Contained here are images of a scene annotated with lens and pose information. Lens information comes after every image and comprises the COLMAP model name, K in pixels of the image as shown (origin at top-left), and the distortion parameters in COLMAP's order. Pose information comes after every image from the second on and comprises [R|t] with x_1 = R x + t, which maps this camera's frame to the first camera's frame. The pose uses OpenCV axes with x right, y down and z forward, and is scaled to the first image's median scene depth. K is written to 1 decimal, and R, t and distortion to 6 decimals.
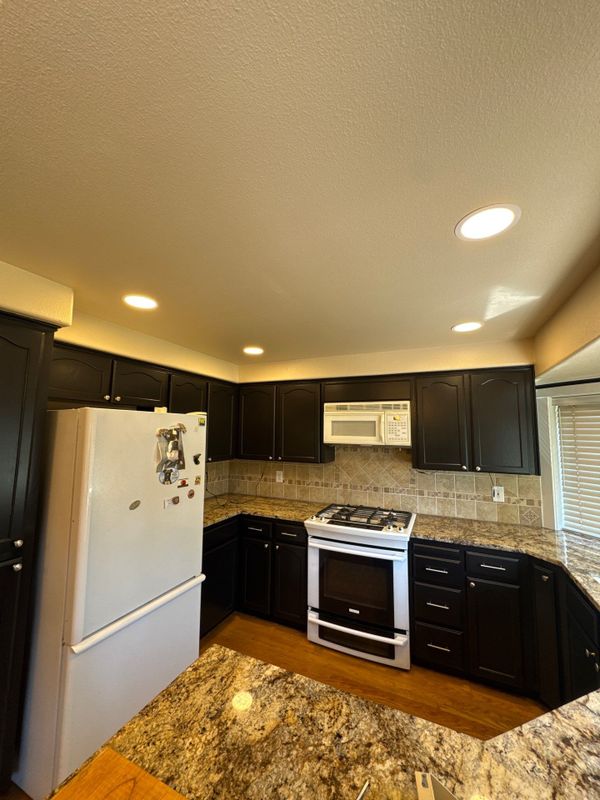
lens RADIAL K [[317.0, 0, 300.1], [0, 317.0, 400.4], [0, 0, 1]] dist [-0.001969, 0.000365]
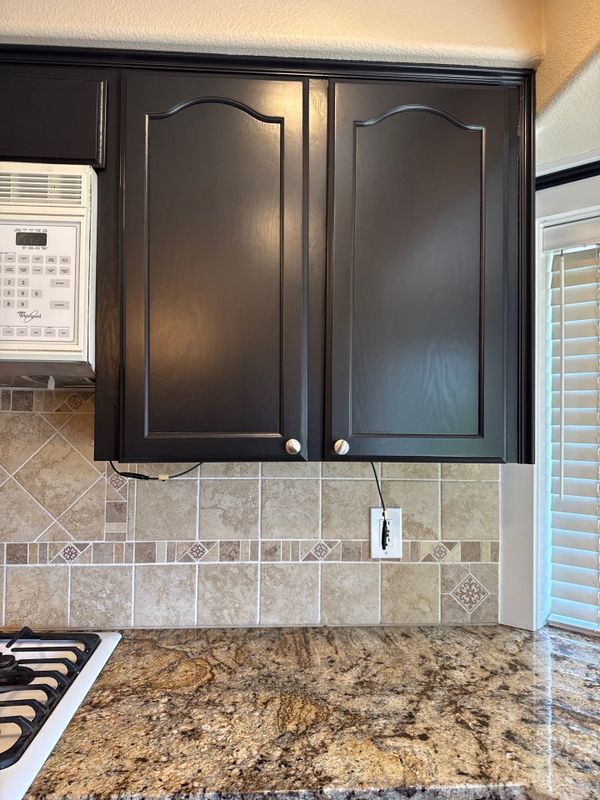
lens RADIAL K [[562.4, 0, 297.6], [0, 562.4, 400.5], [0, 0, 1]] dist [0.035425, -0.007947]
pose [[0.880405, 0.016235, 0.473944, 0.308737], [-0.047329, 0.997432, 0.053753, 0.151990], [-0.471854, -0.069756, 0.878913, 0.607551]]
